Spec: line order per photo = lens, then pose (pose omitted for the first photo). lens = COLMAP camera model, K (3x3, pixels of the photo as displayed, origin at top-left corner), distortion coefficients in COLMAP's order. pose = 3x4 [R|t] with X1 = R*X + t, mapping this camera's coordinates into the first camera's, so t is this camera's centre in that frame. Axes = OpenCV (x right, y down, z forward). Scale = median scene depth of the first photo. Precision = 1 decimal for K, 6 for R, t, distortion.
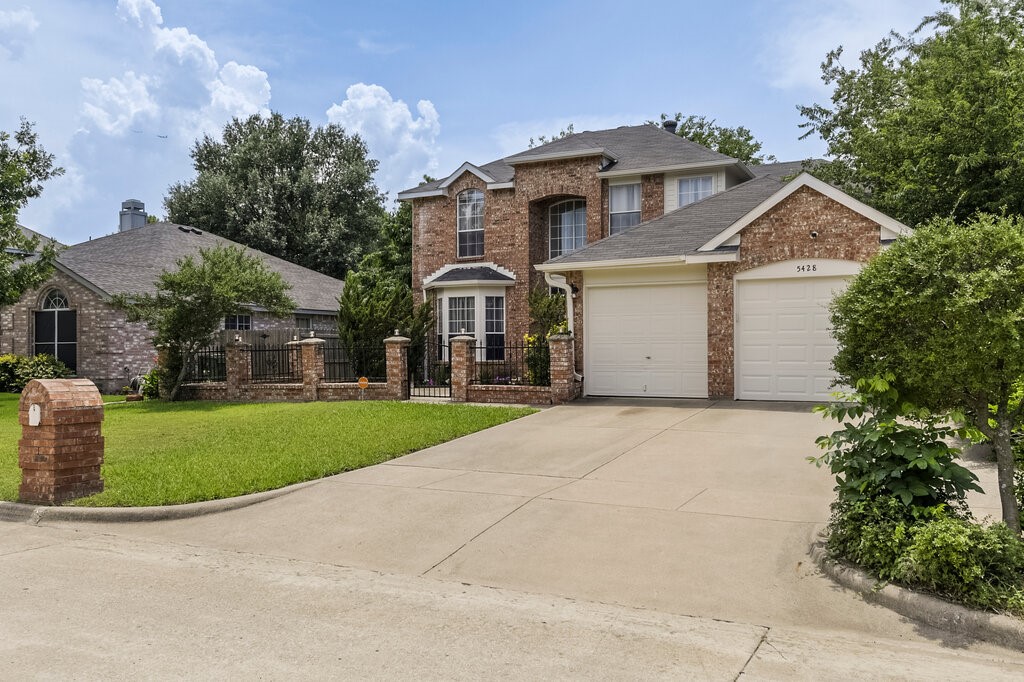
lens RADIAL K [[881.8, 0, 512.0], [0, 881.8, 341.0], [0, 0, 1]] dist [0.032021, -0.003784]
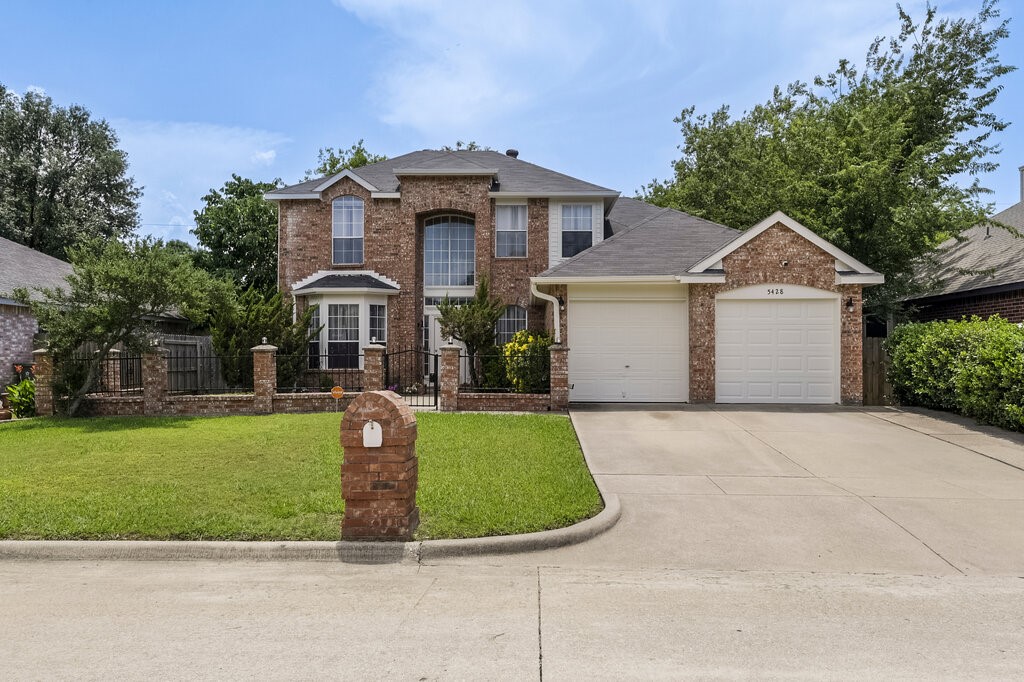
lens RADIAL K [[821.6, 0, 512.0], [0, 821.6, 341.0], [0, 0, 1]] dist [0.052712, -0.061002]
pose [[0.904761, 0.014555, 0.425671, -0.380293], [-0.009661, 0.999860, -0.013656, 0.002302], [-0.425810, 0.008243, 0.904775, 0.122275]]
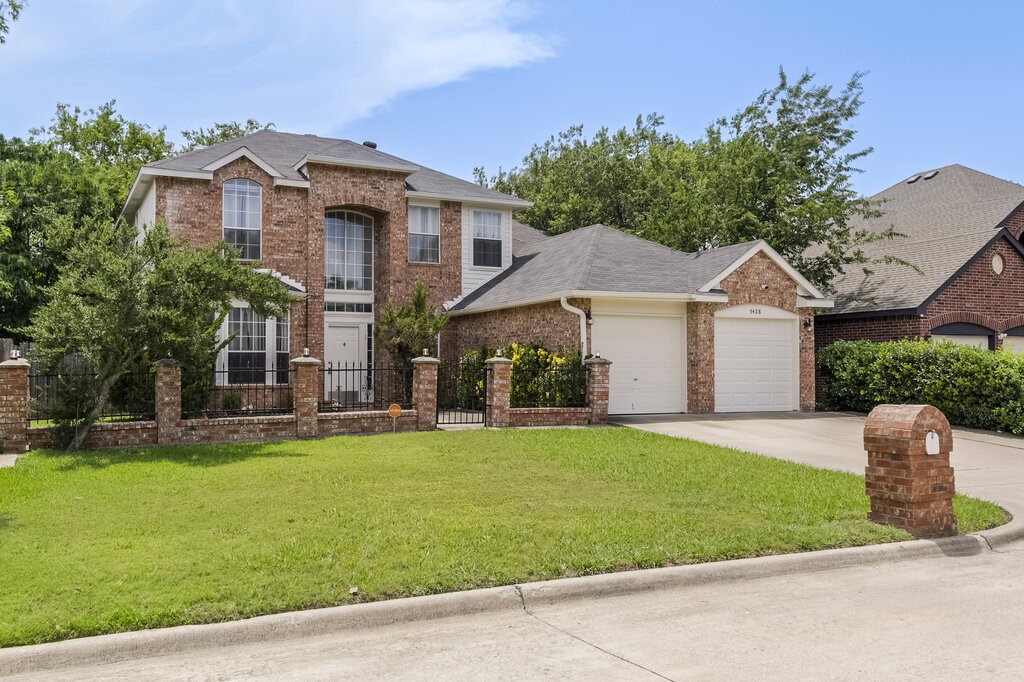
lens RADIAL K [[901.7, 0, 512.0], [0, 901.7, 341.0], [0, 0, 1]] dist [0.039532, -0.003598]
pose [[0.603830, 0.029219, 0.796577, -0.801713], [-0.011308, 0.999541, -0.028092, 0.003590], [-0.797033, 0.007955, 0.603884, 0.391390]]
